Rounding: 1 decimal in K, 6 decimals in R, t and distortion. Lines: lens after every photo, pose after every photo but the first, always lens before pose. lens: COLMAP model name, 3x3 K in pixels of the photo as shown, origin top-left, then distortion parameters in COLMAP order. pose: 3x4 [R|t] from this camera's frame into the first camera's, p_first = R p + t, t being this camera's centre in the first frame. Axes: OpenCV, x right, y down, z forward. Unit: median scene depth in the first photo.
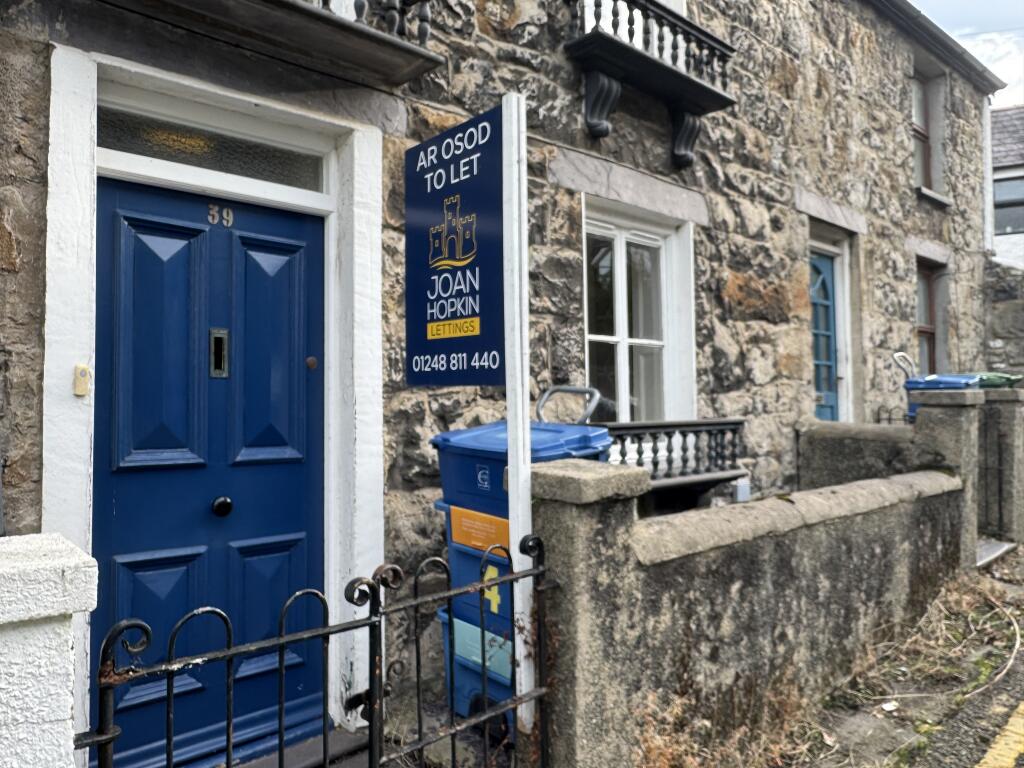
lens RADIAL K [[778.9, 0, 512.0], [0, 778.9, 384.0], [0, 0, 1]] dist [-0.000925, 0.000984]
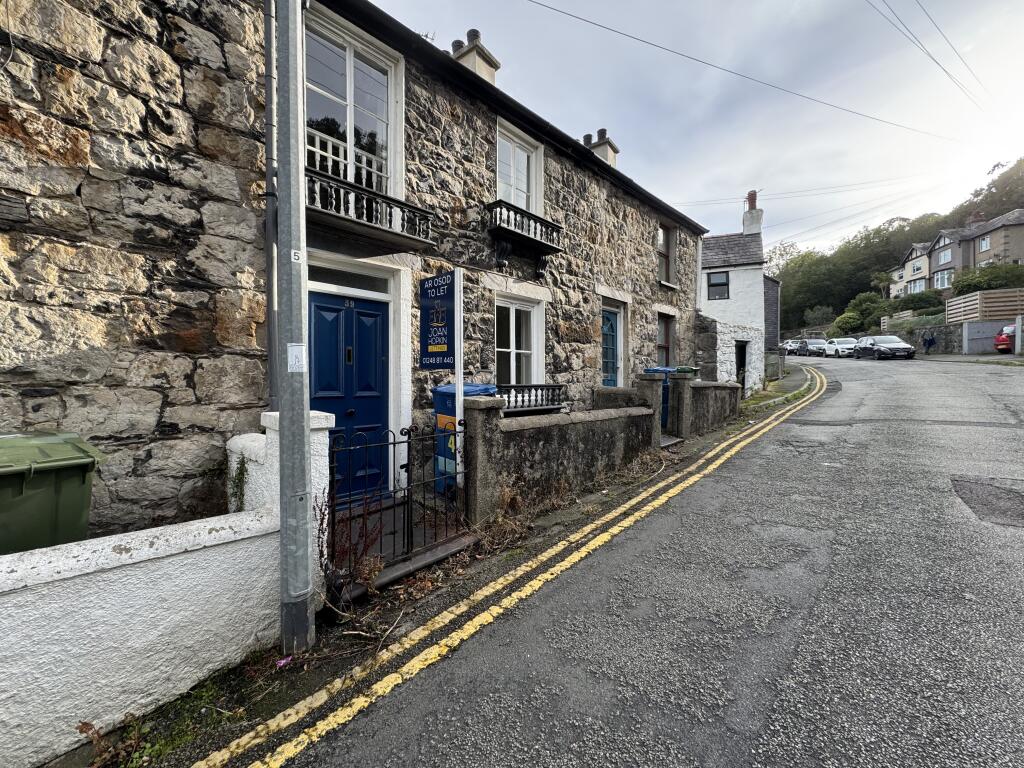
lens RADIAL K [[406.3, 0, 512.0], [0, 406.3, 384.0], [0, 0, 1]] dist [-0.000004, -0.000013]
pose [[0.996653, 0.009972, 0.081135, 0.041831], [-0.013059, 0.999207, 0.037604, -0.001113], [-0.080696, -0.038537, 0.995994, -0.268770]]
